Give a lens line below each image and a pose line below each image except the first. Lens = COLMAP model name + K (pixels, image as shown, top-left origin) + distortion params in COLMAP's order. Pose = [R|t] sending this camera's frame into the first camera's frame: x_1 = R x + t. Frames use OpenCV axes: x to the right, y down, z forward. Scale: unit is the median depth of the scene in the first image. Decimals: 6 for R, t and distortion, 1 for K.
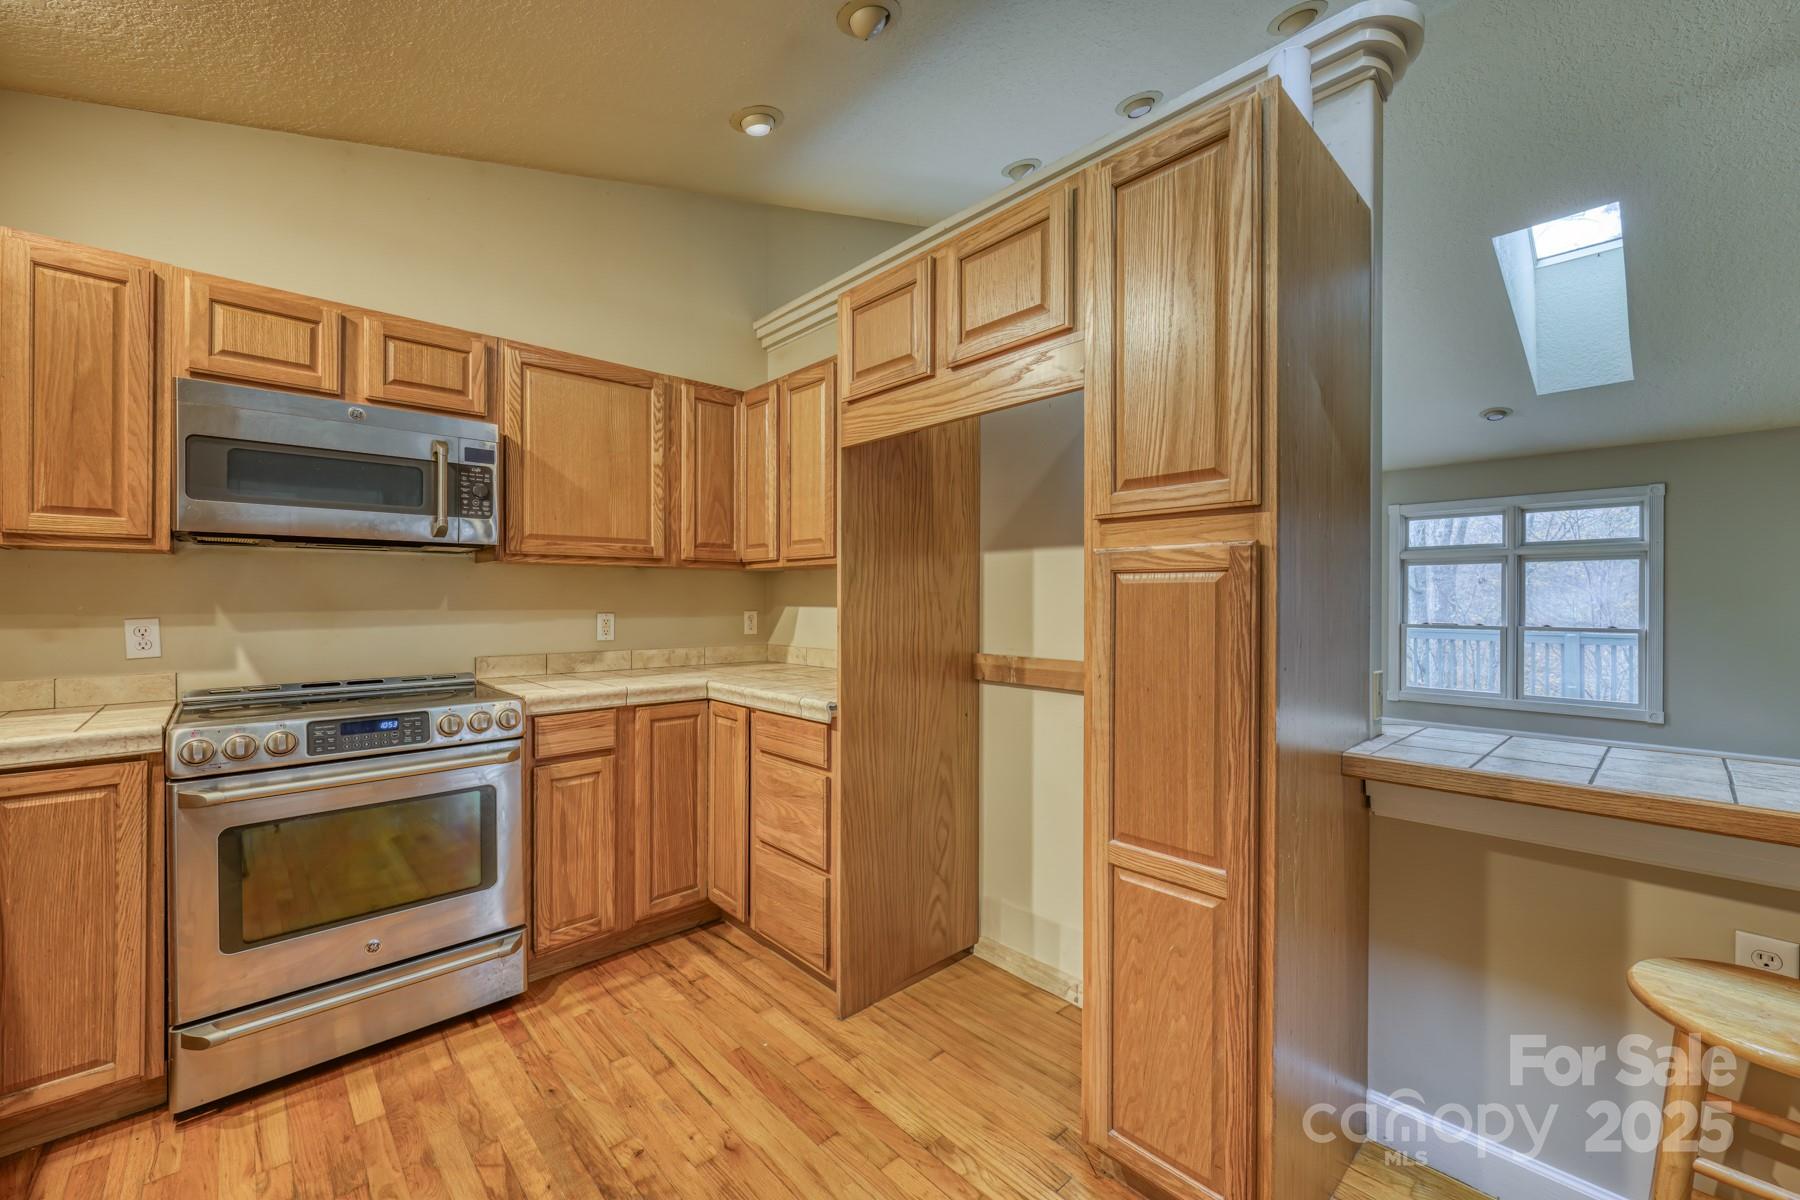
lens RADIAL K [[722.1, 0, 919.9], [0, 722.1, 596.9], [0, 0, 1]] dist [-0.000574, -0.000011]
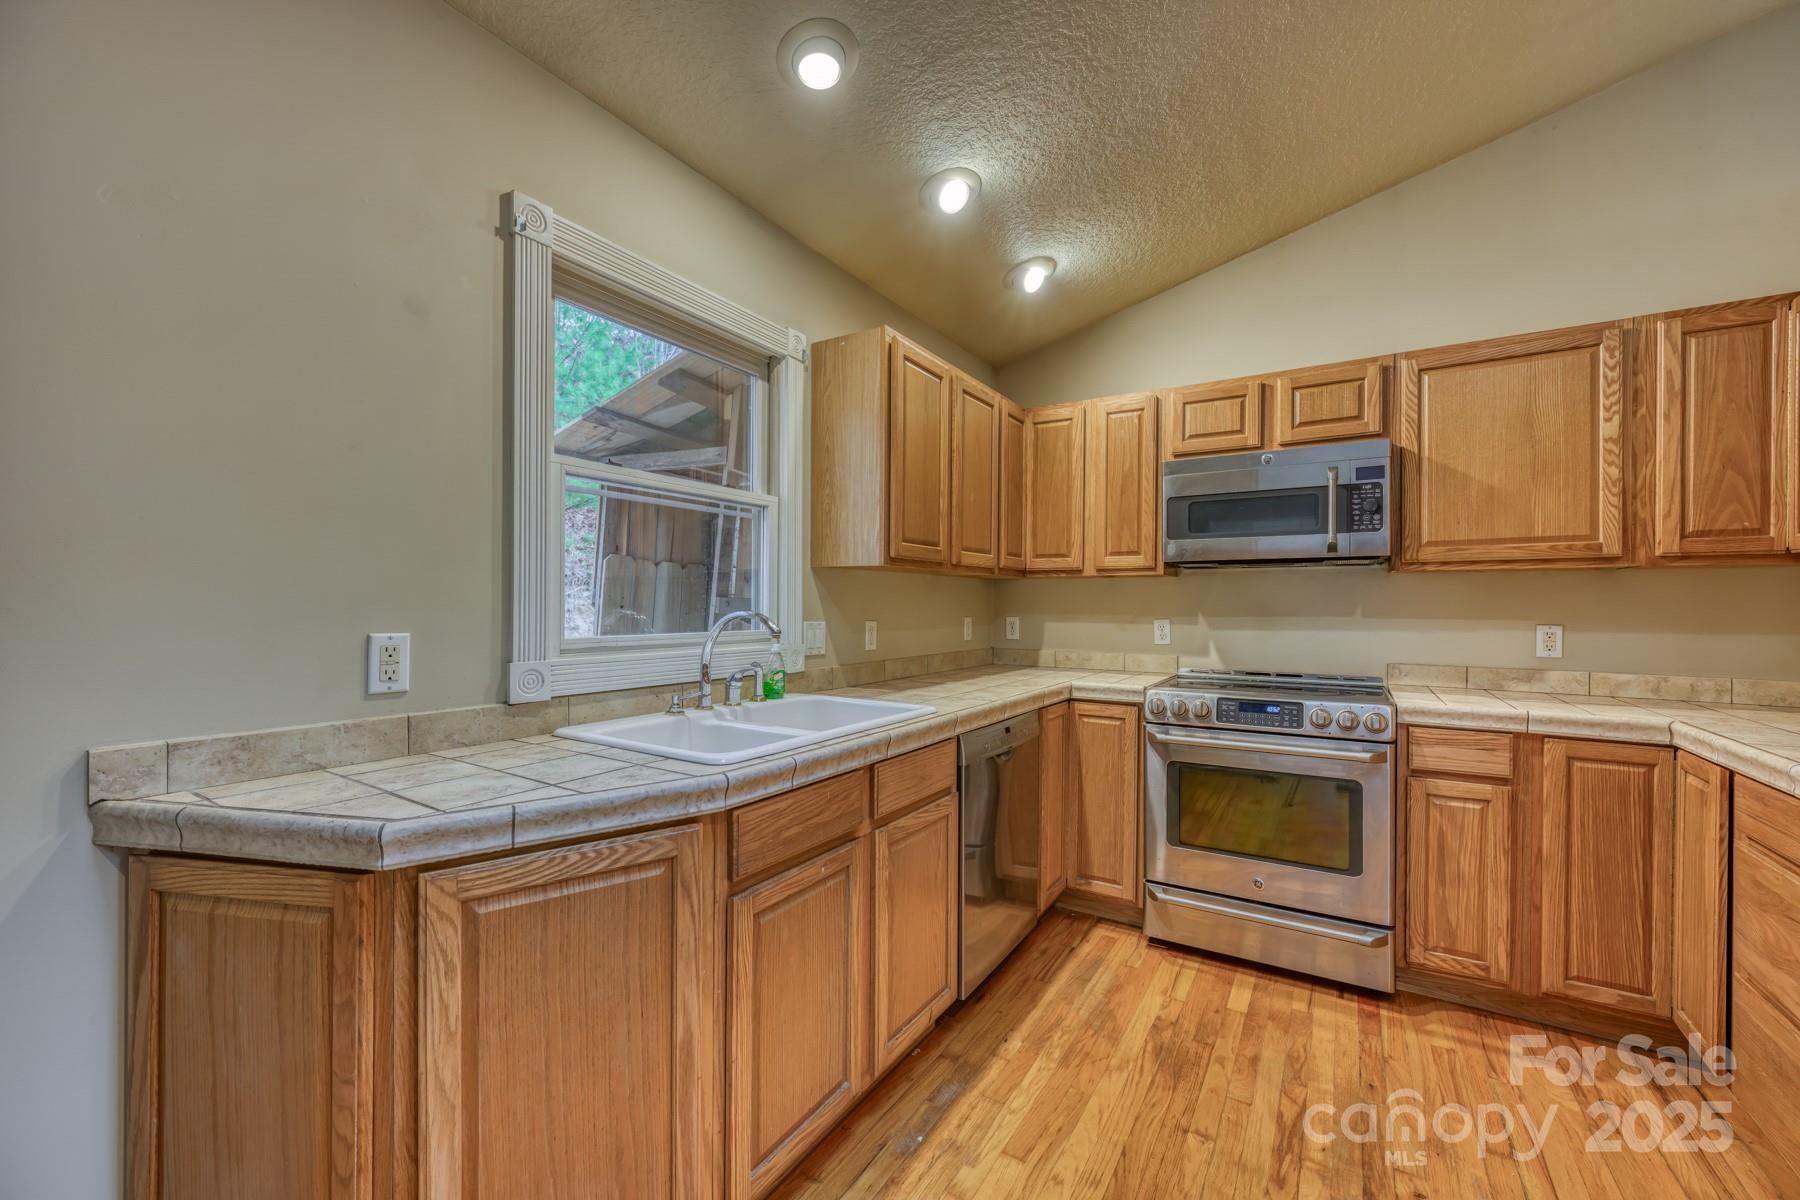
lens RADIAL K [[700.1, 0, 900.0], [0, 700.1, 600.0], [0, 0, 1]] dist [-0.000375, -0.000123]
pose [[0.245050, -0.006003, -0.969492, 0.231284], [-0.002638, 0.999973, -0.006858, 0.000873], [0.969507, 0.004238, 0.245027, 0.080378]]
